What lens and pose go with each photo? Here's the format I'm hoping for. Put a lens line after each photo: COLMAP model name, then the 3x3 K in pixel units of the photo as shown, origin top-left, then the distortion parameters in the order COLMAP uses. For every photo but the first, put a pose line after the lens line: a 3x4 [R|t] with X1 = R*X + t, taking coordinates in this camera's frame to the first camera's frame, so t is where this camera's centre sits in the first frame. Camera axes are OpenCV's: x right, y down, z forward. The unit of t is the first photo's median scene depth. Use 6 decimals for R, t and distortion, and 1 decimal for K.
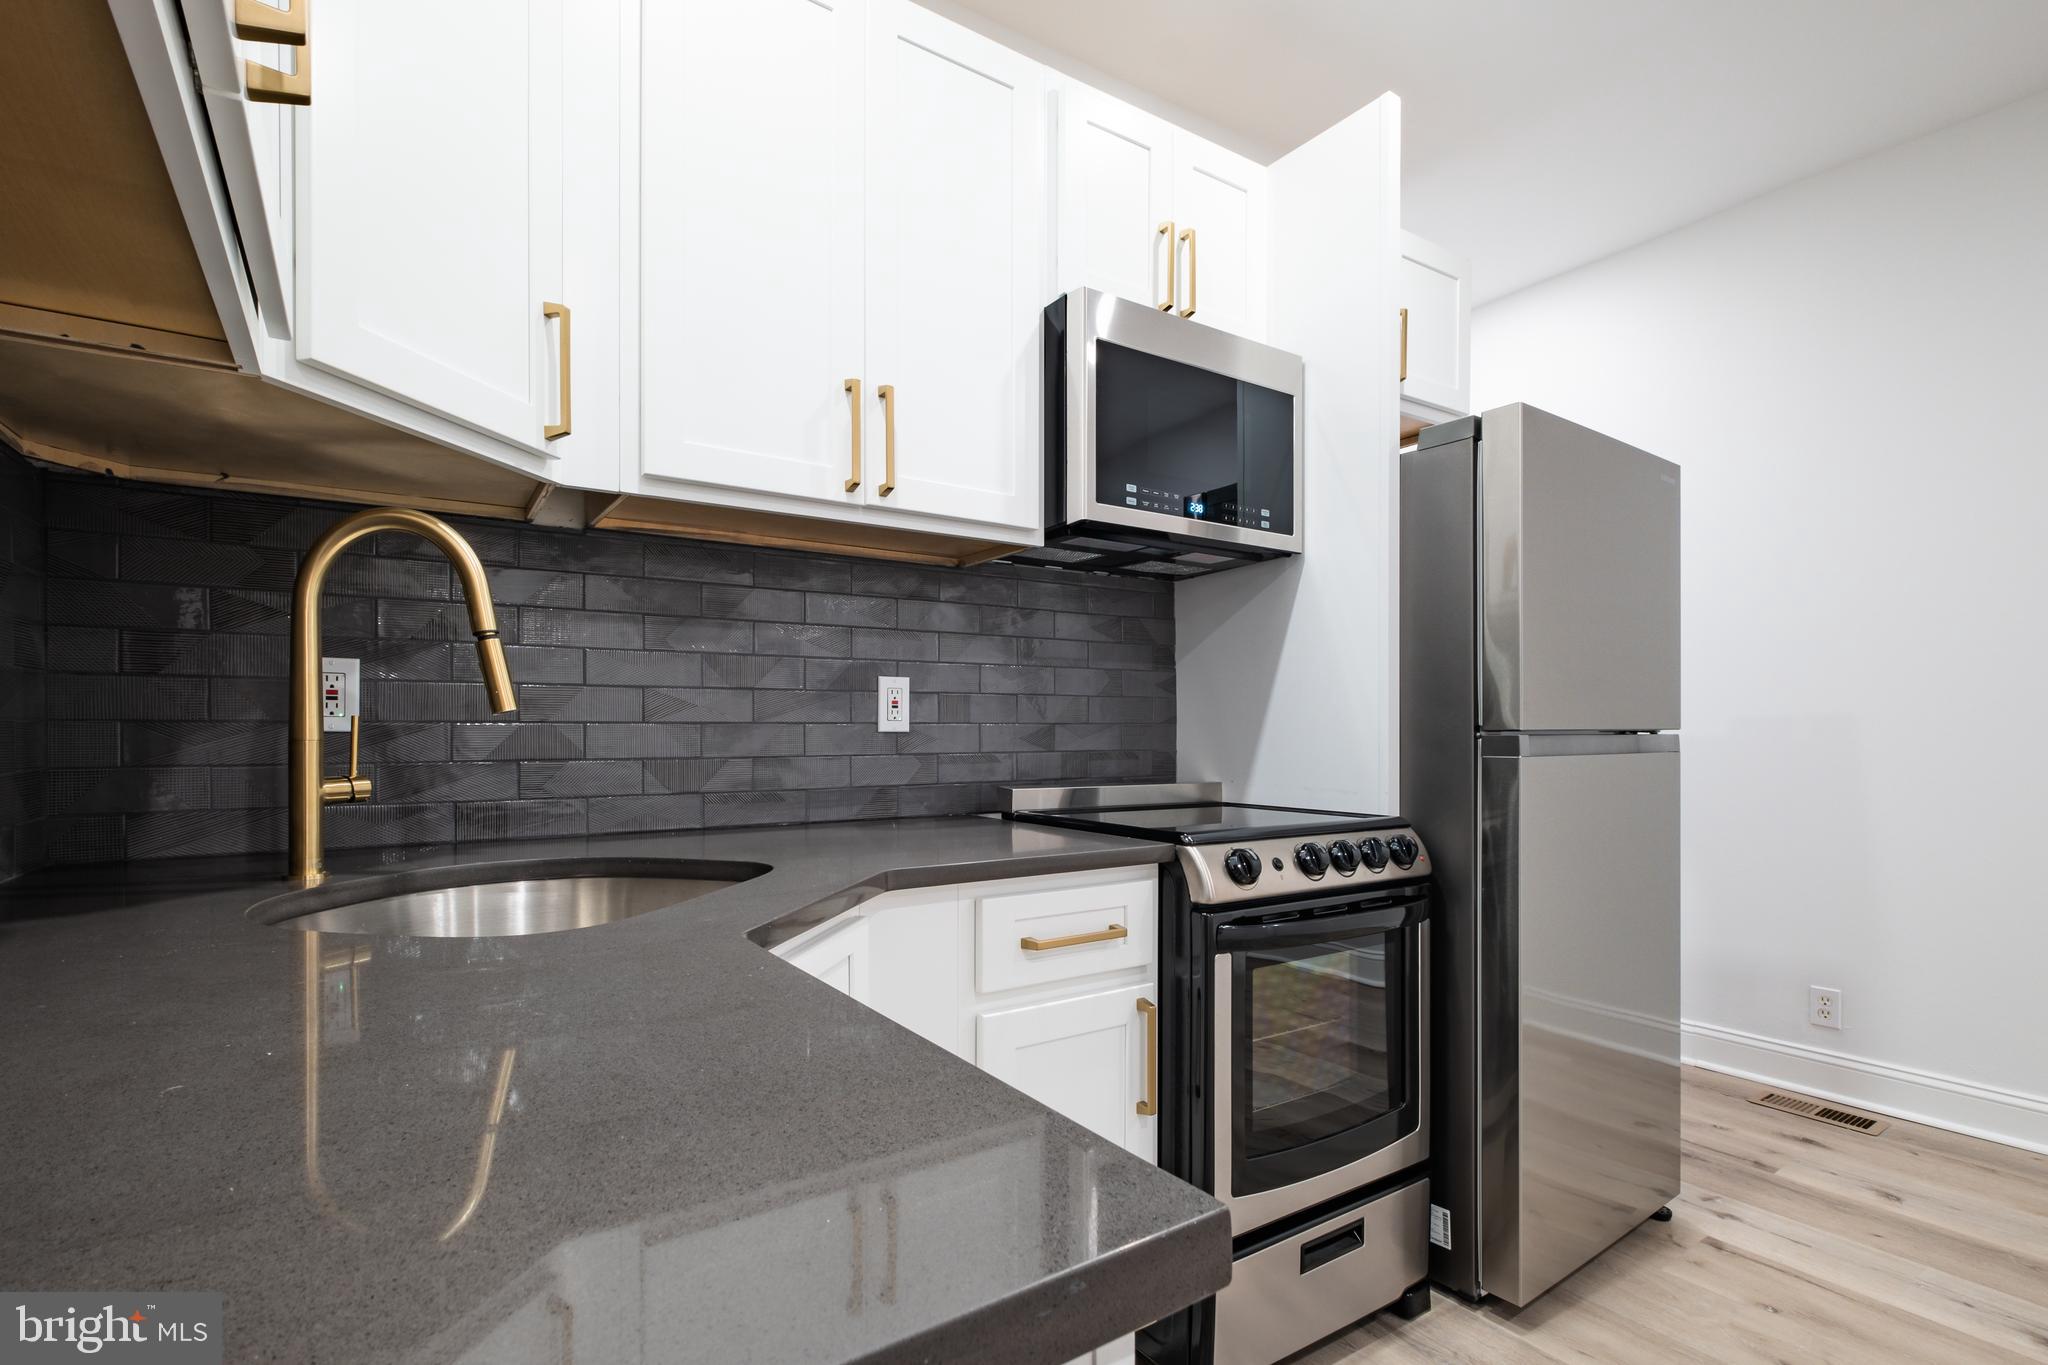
lens RADIAL K [[921.4, 0, 1004.6], [0, 921.4, 740.4], [0, 0, 1]] dist [-0.001100, 0.000001]
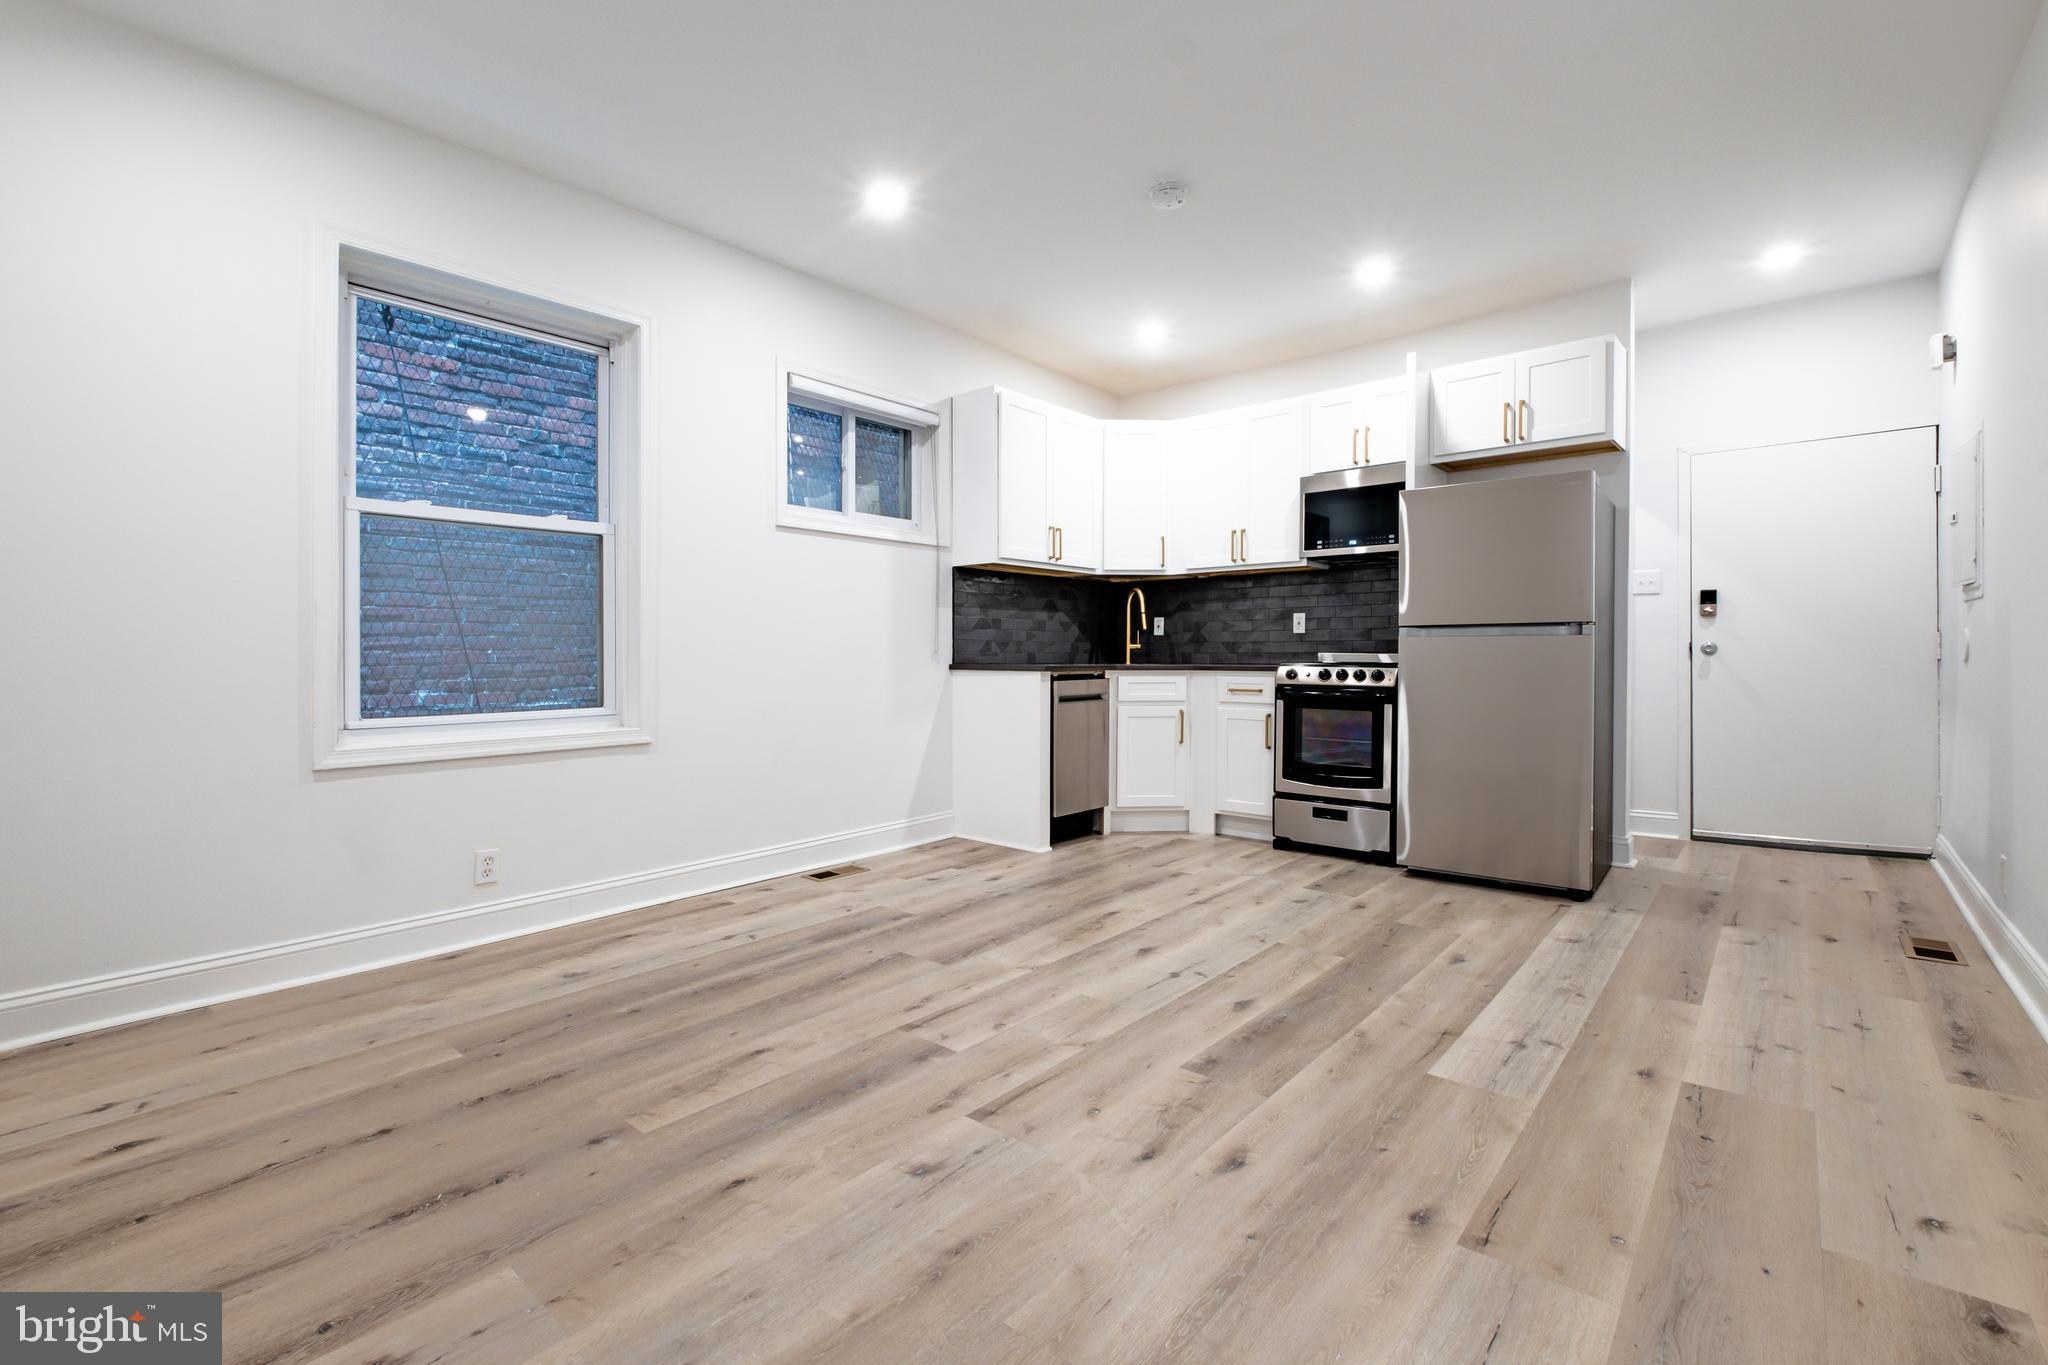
lens RADIAL K [[921.4, 0, 1024.8], [0, 921.4, 666.8], [0, 0, 1]] dist [-0.001100, 0.000001]
pose [[0.265026, 0.012489, -0.964160, 2.431923], [-0.009170, 0.999904, 0.010431, 0.073515], [0.964198, 0.006077, 0.265115, -0.545144]]
